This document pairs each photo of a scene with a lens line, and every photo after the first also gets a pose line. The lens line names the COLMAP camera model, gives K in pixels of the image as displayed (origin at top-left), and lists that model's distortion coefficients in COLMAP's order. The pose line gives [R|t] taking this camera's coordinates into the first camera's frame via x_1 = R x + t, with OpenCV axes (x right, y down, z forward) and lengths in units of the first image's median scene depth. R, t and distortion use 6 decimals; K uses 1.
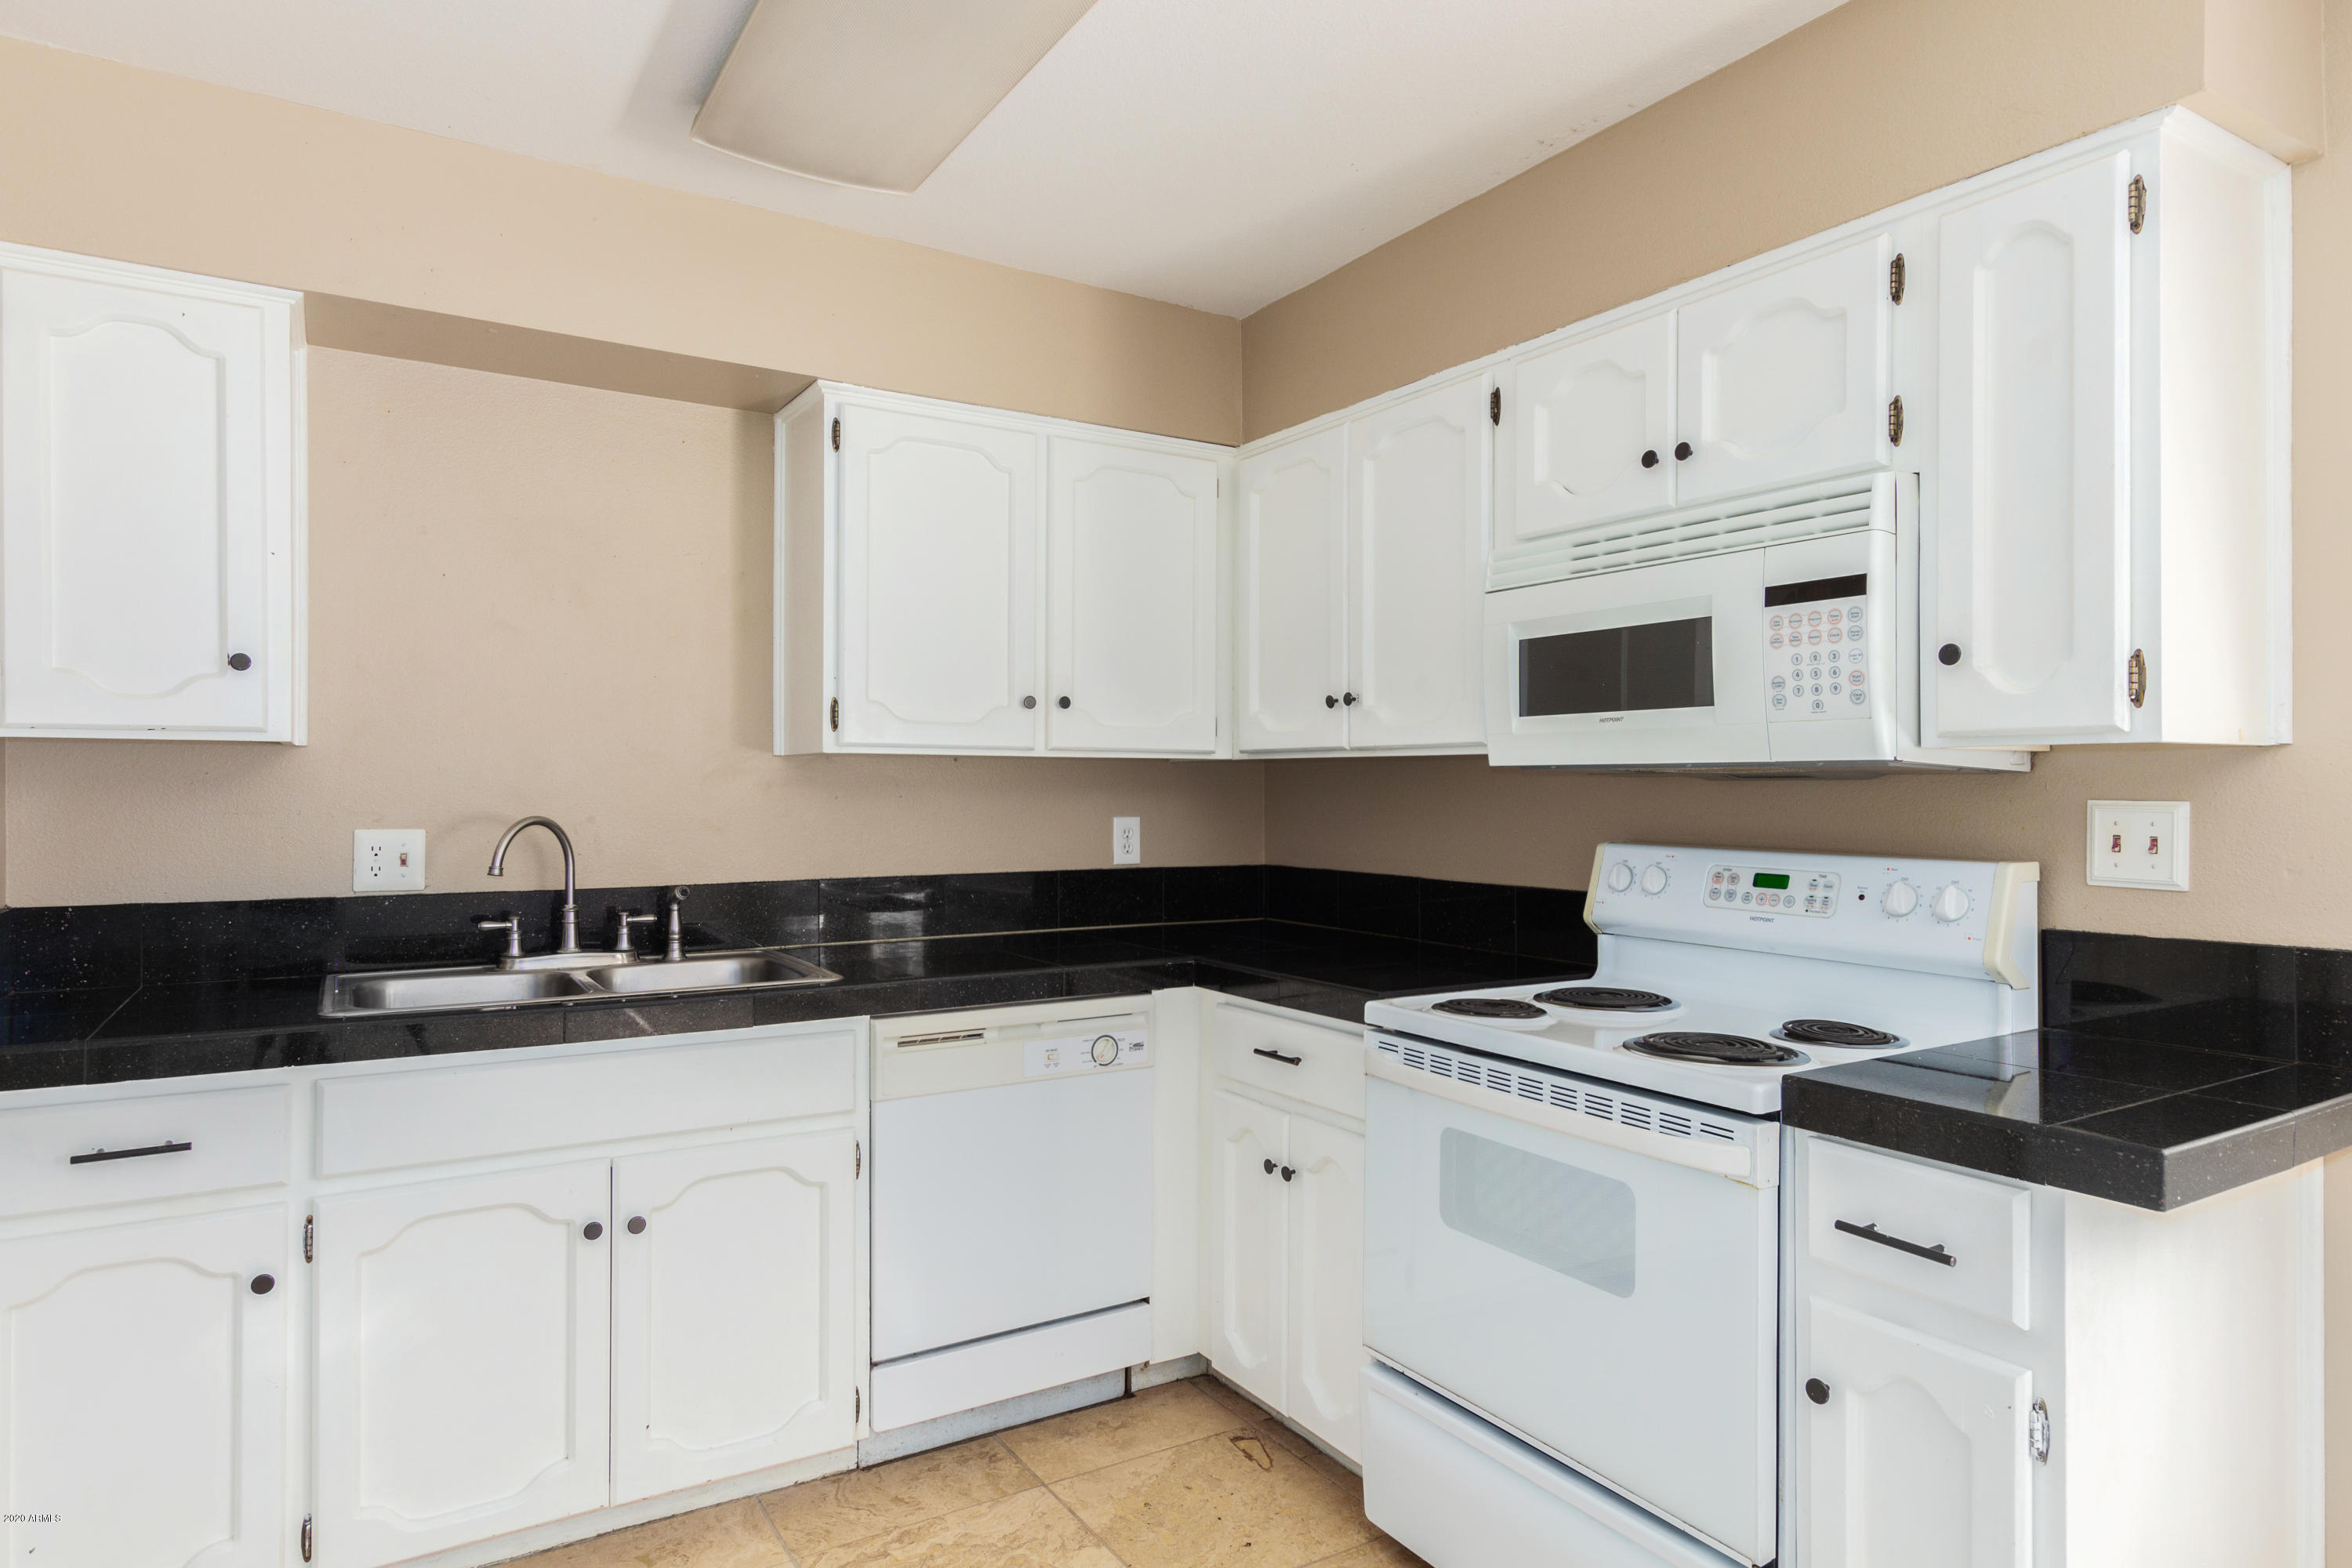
lens RADIAL K [[1345.3, 0, 1166.2], [0, 1345.3, 784.5], [0, 0, 1]] dist [0.014622, 0.000816]
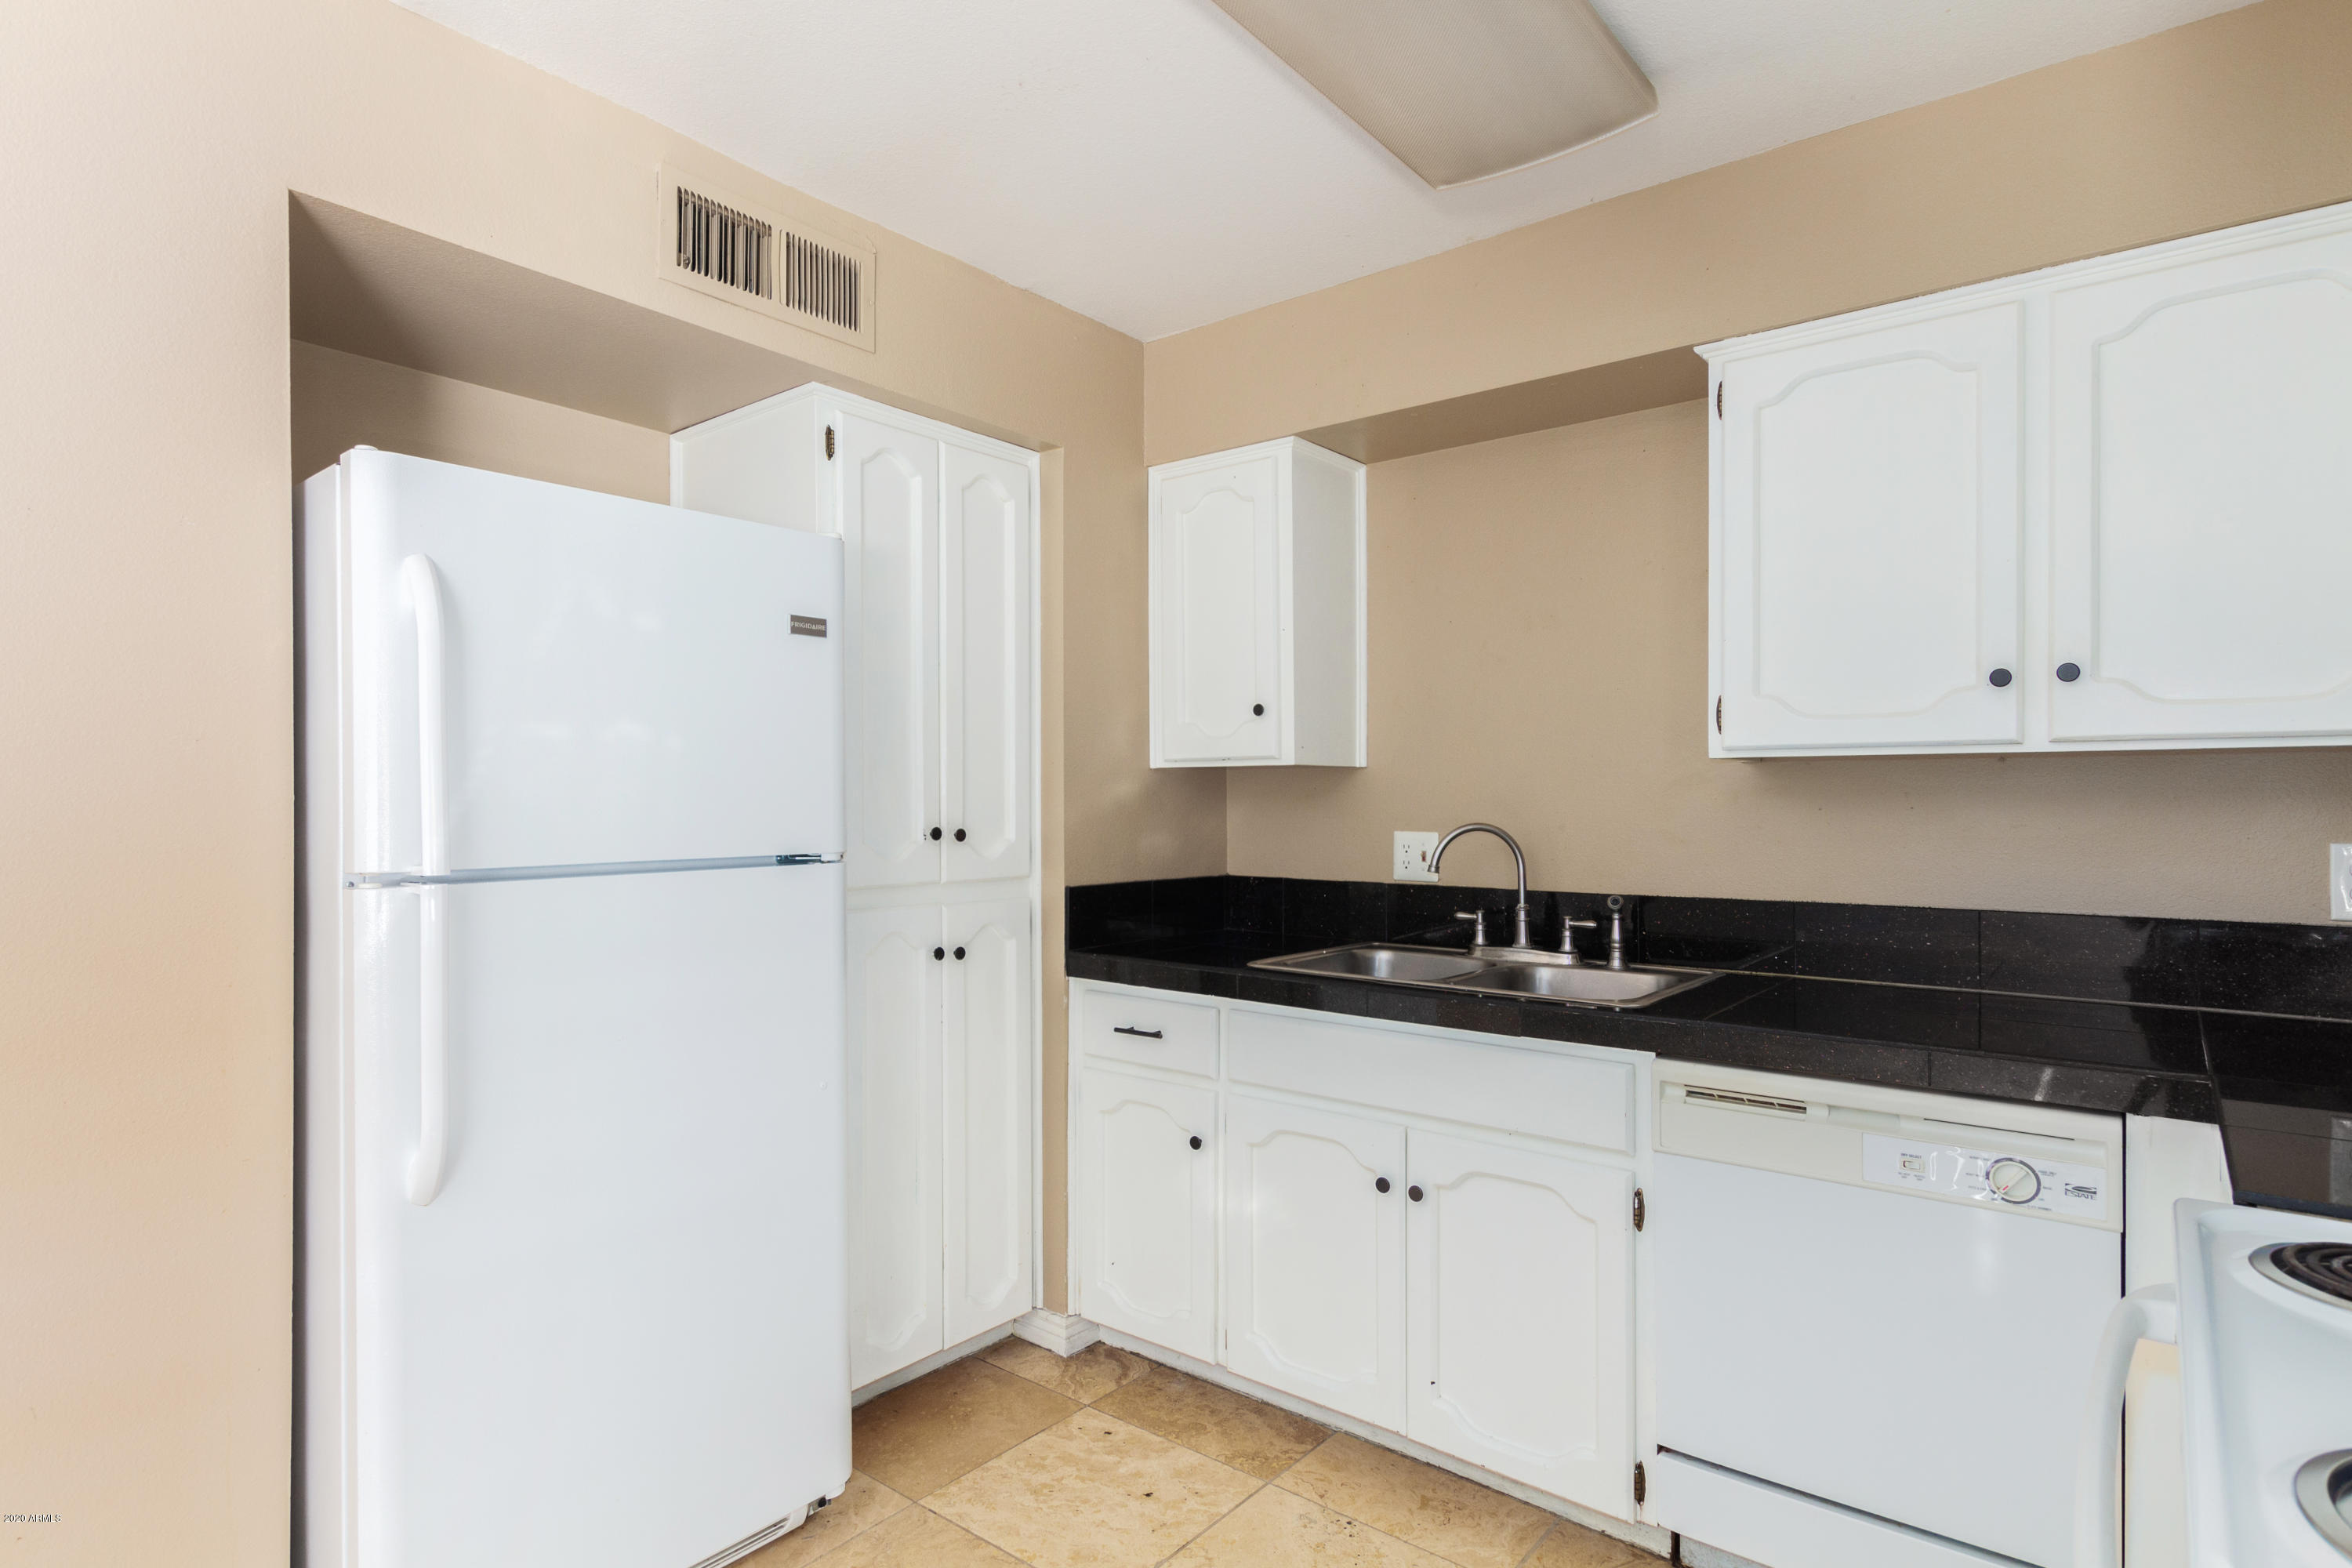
lens RADIAL K [[1208.9, 0, 1171.4], [0, 1208.9, 793.1], [0, 0, 1]] dist [0.002611, 0.000330]
pose [[0.338112, -0.007438, -0.941076, 0.421767], [0.003608, 0.999972, -0.006607, 0.004233], [0.941099, -0.001161, 0.338129, 0.426837]]
